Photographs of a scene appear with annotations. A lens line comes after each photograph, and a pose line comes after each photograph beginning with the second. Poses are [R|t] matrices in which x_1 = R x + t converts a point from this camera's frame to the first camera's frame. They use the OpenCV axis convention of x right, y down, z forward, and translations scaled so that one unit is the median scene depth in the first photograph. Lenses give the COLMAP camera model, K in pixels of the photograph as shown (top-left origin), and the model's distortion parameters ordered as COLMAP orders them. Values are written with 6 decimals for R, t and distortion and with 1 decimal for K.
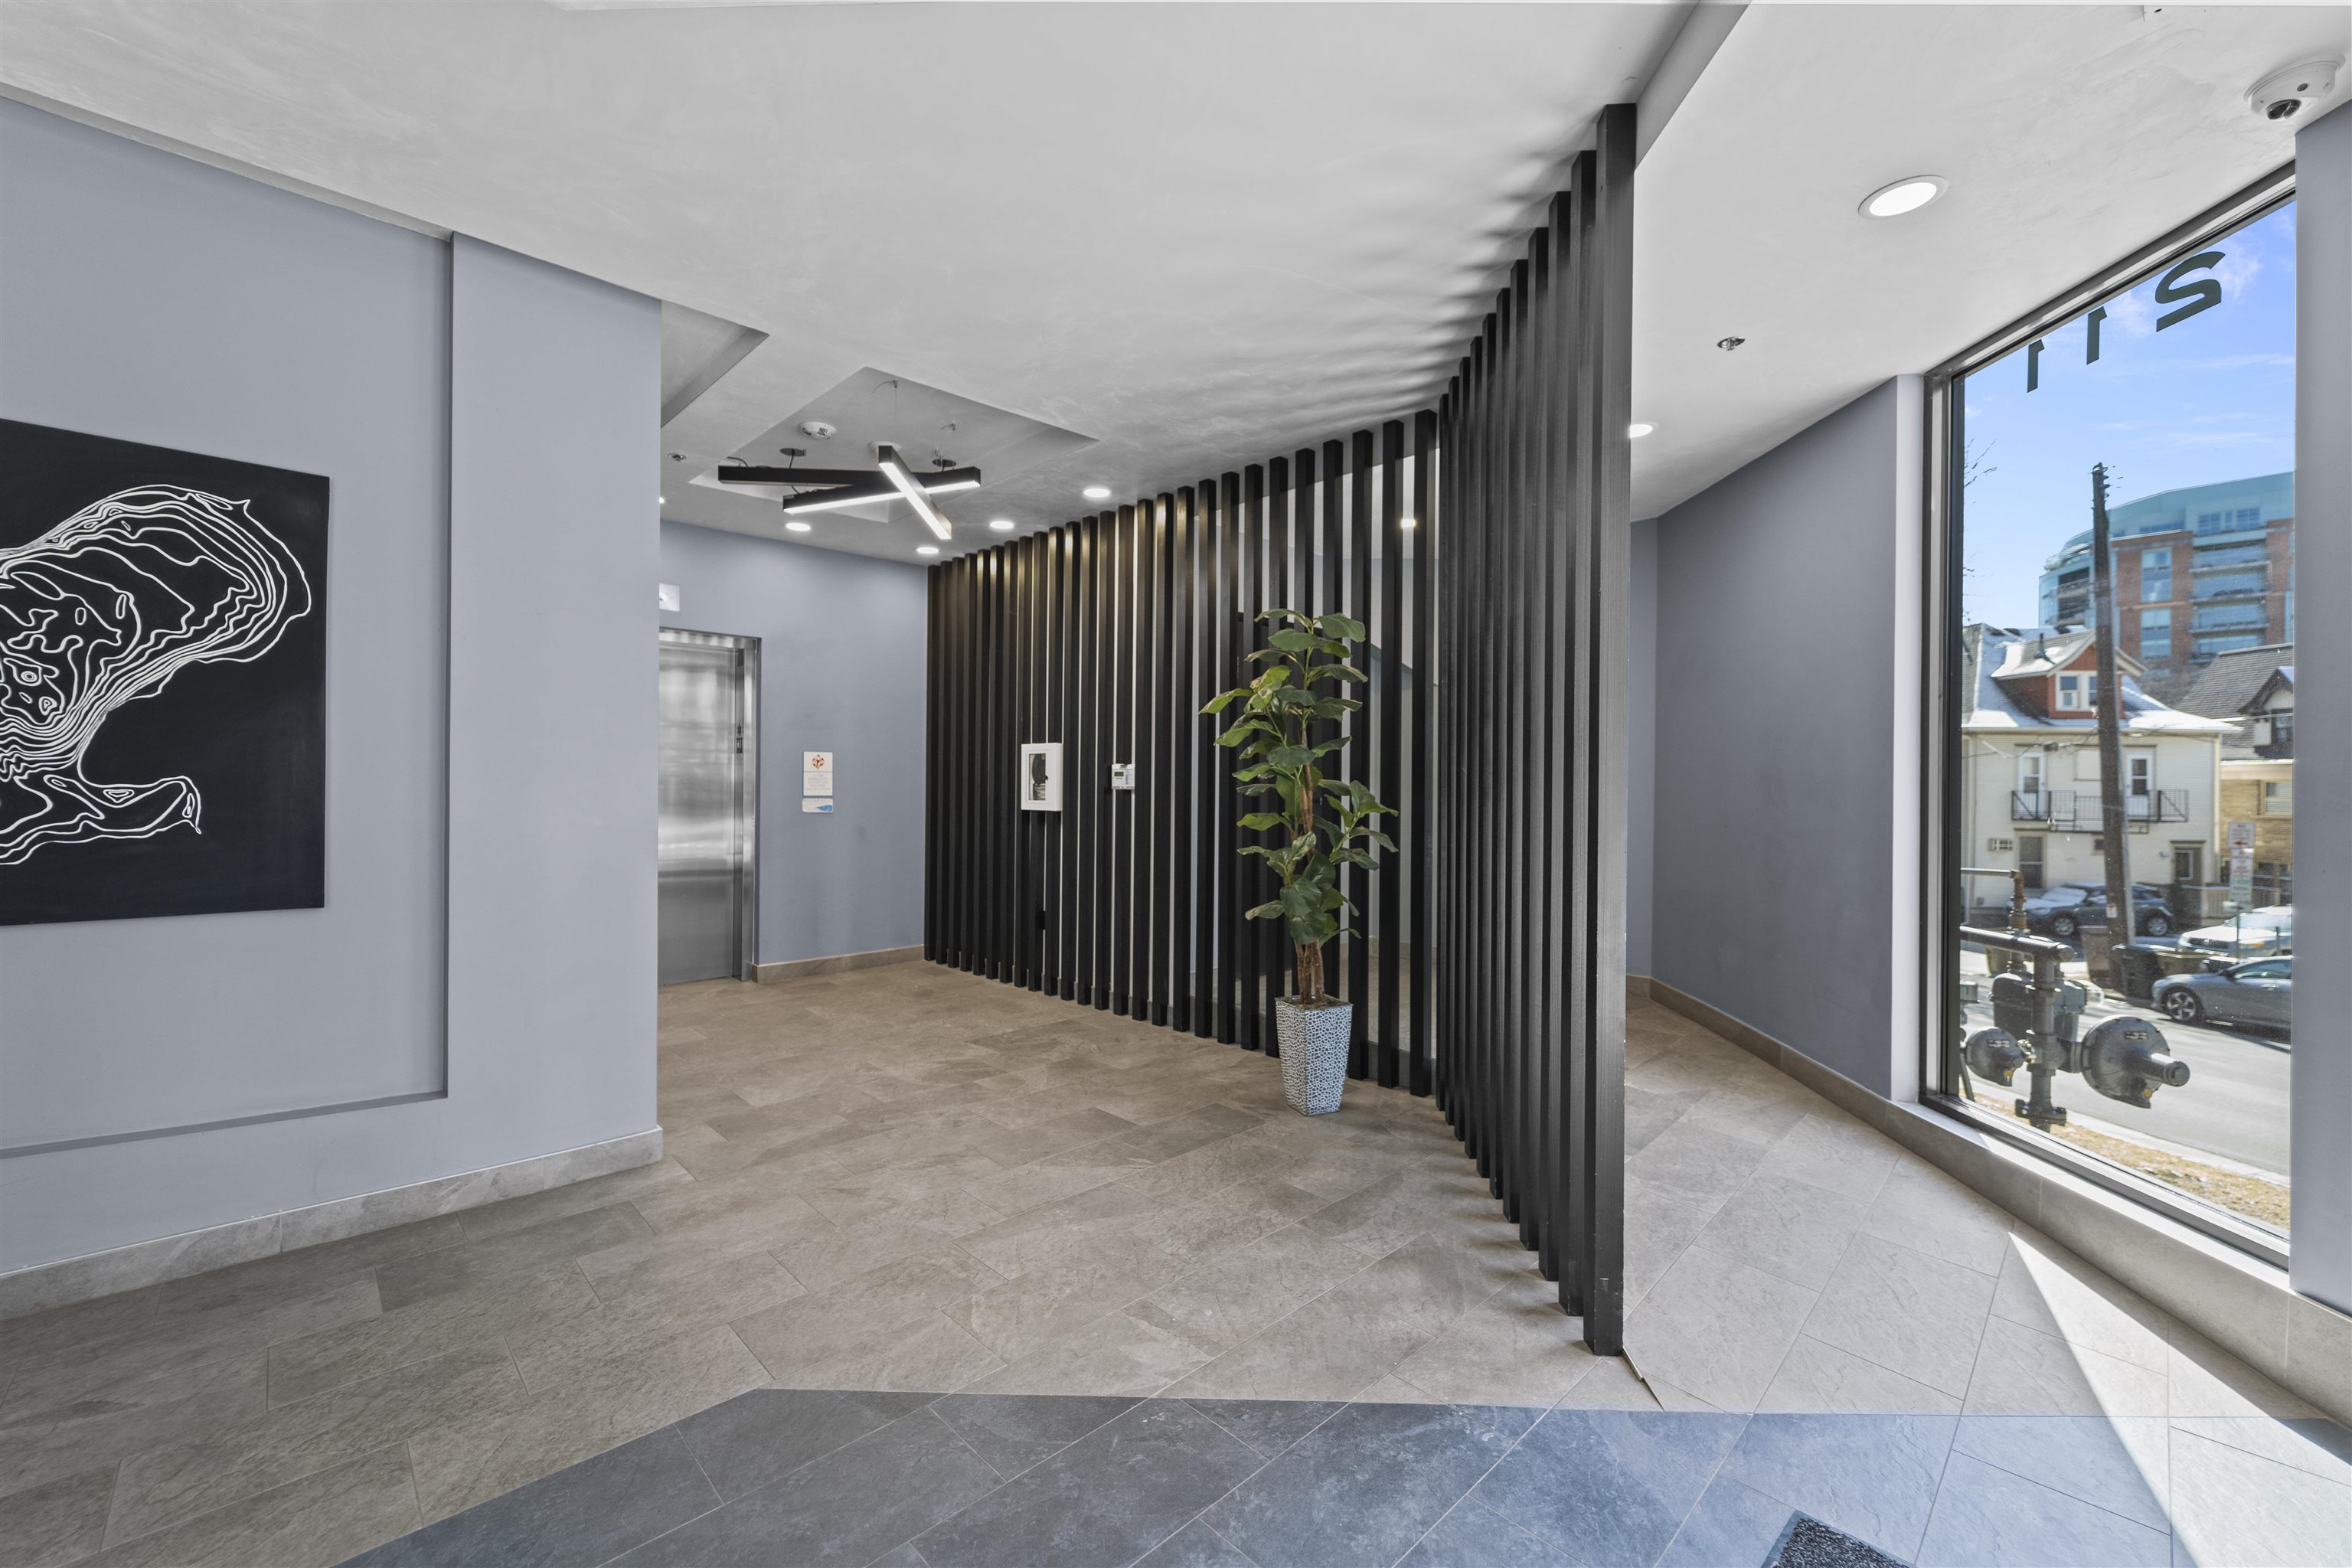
lens RADIAL K [[966.1, 0, 1147.1], [0, 966.1, 764.0], [0, 0, 1]] dist [0.000220, -0.000138]
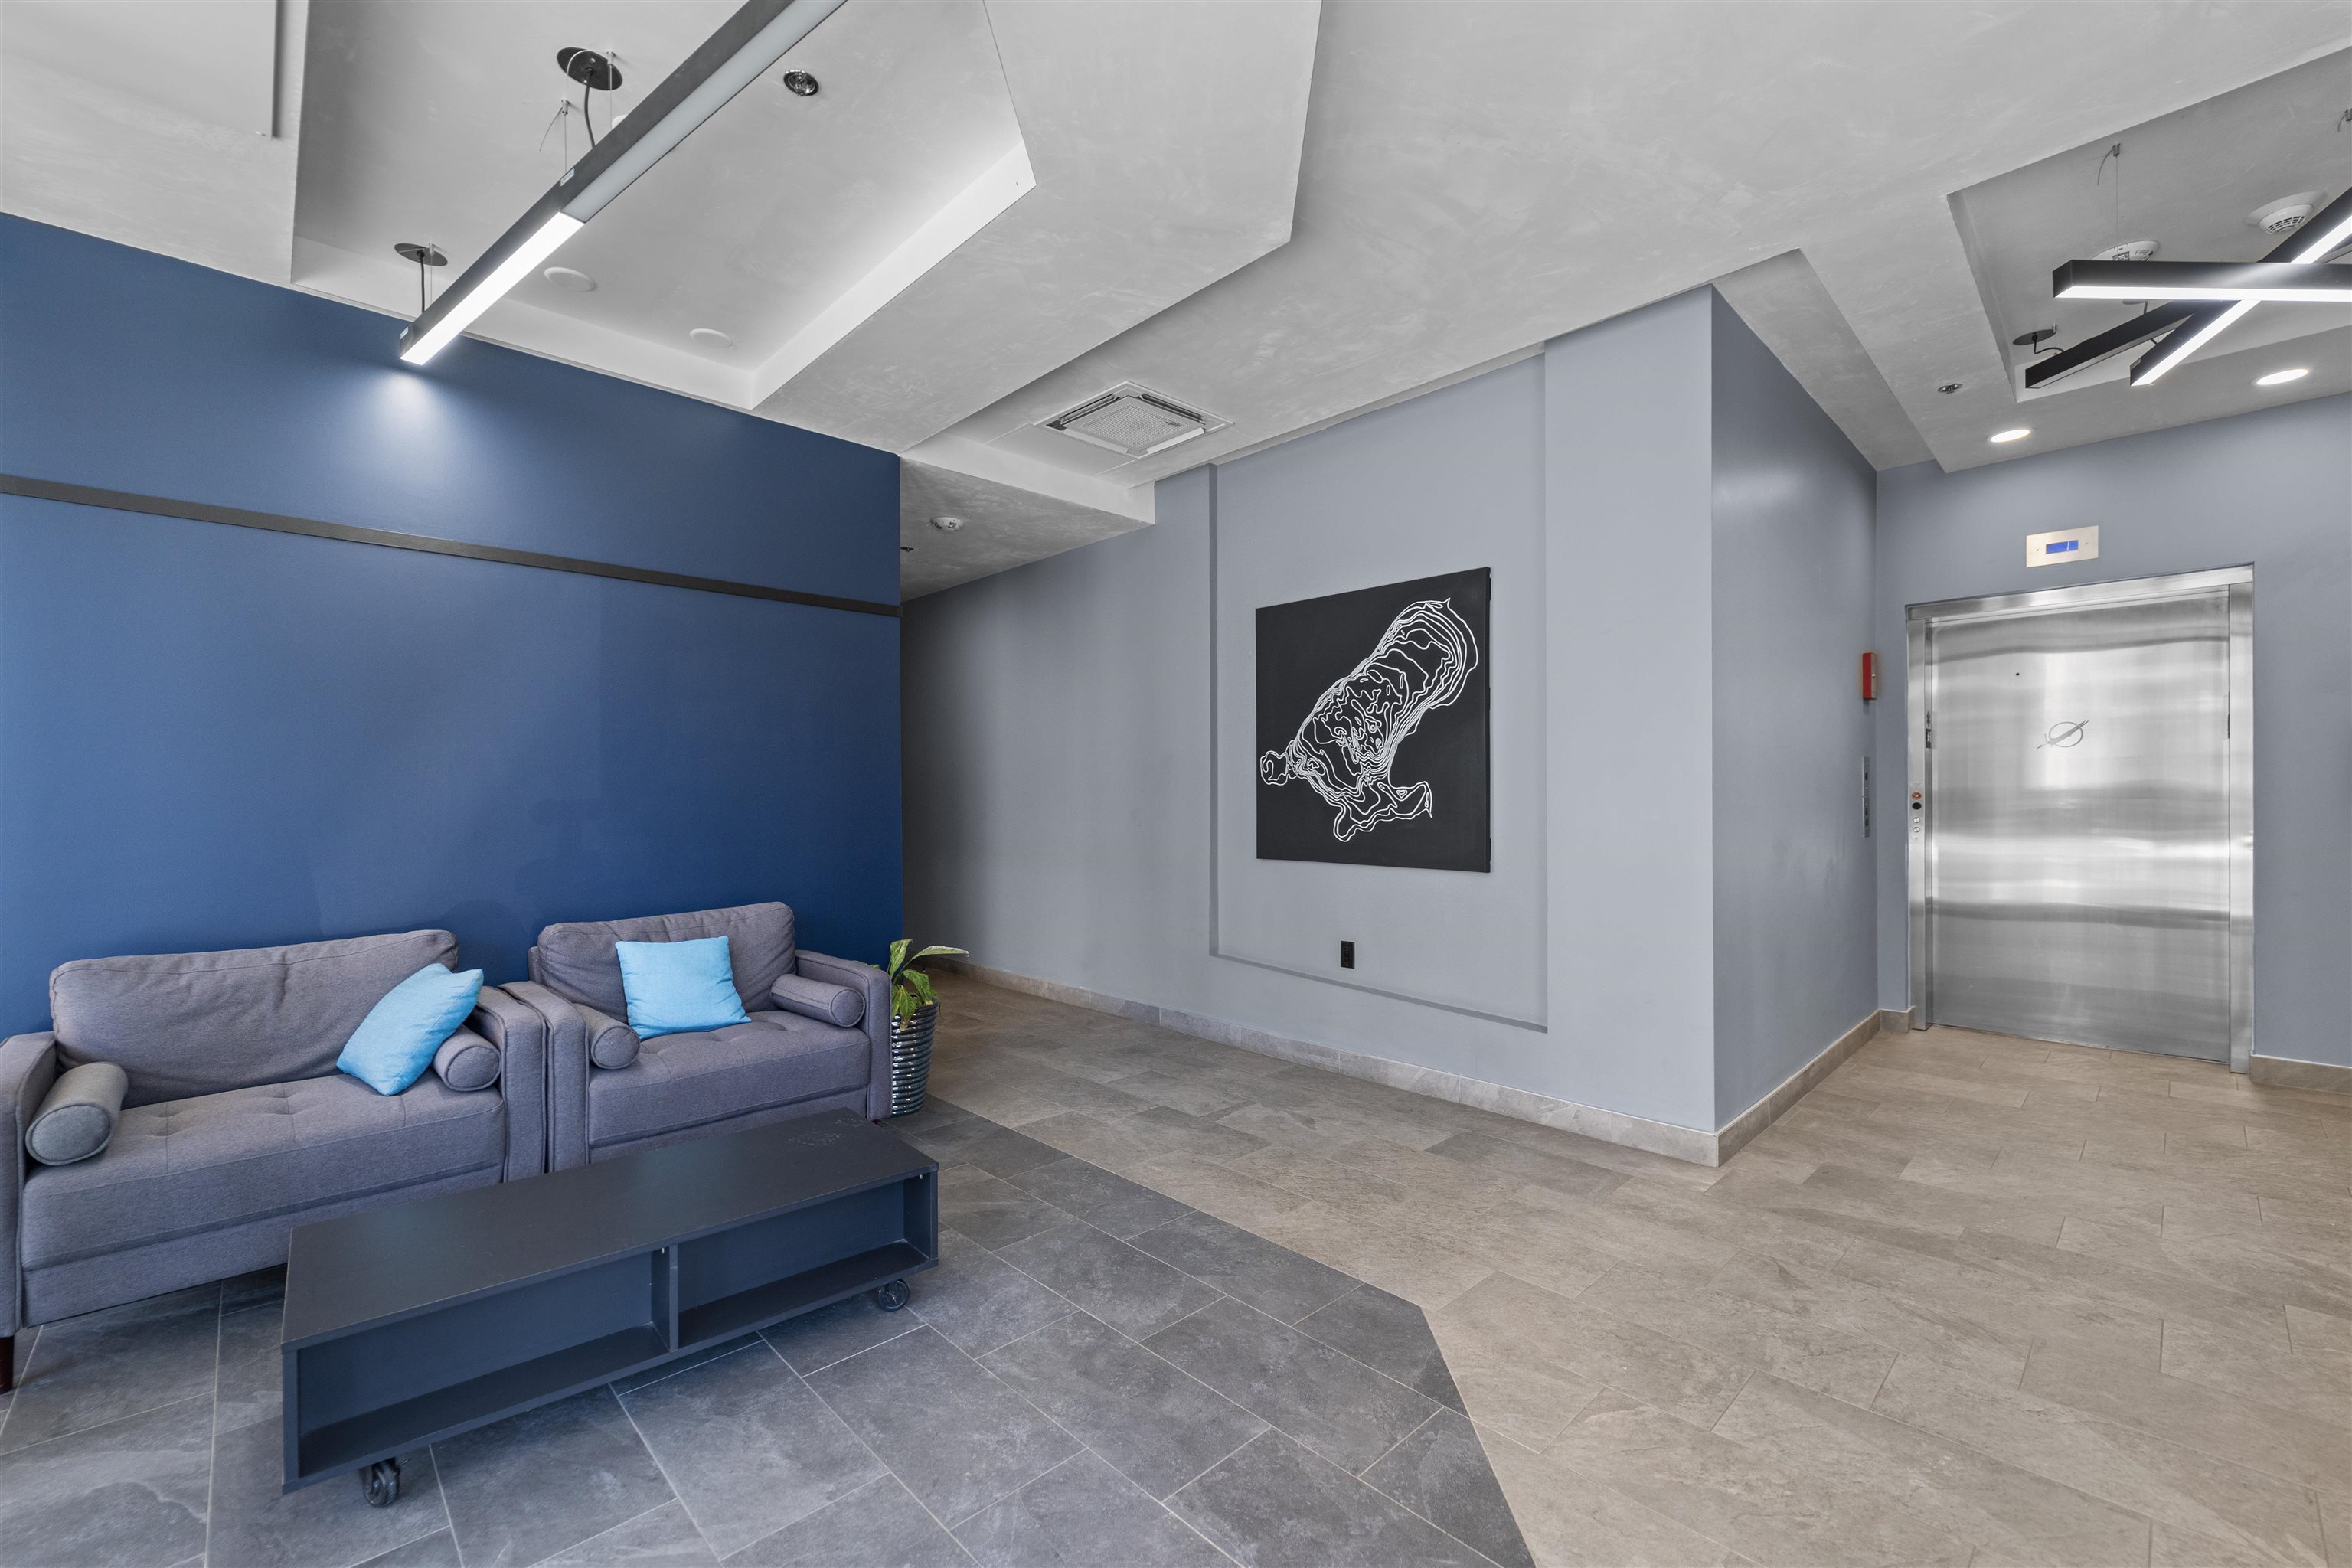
lens RADIAL K [[966.1, 0, 1147.1], [0, 966.1, 764.0], [0, 0, 1]] dist [0.000220, -0.000138]
pose [[-0.018209, -0.038568, -0.999090, 0.611146], [0.031898, 0.998725, -0.039135, 0.032009], [0.999325, -0.032582, -0.016955, 0.571186]]
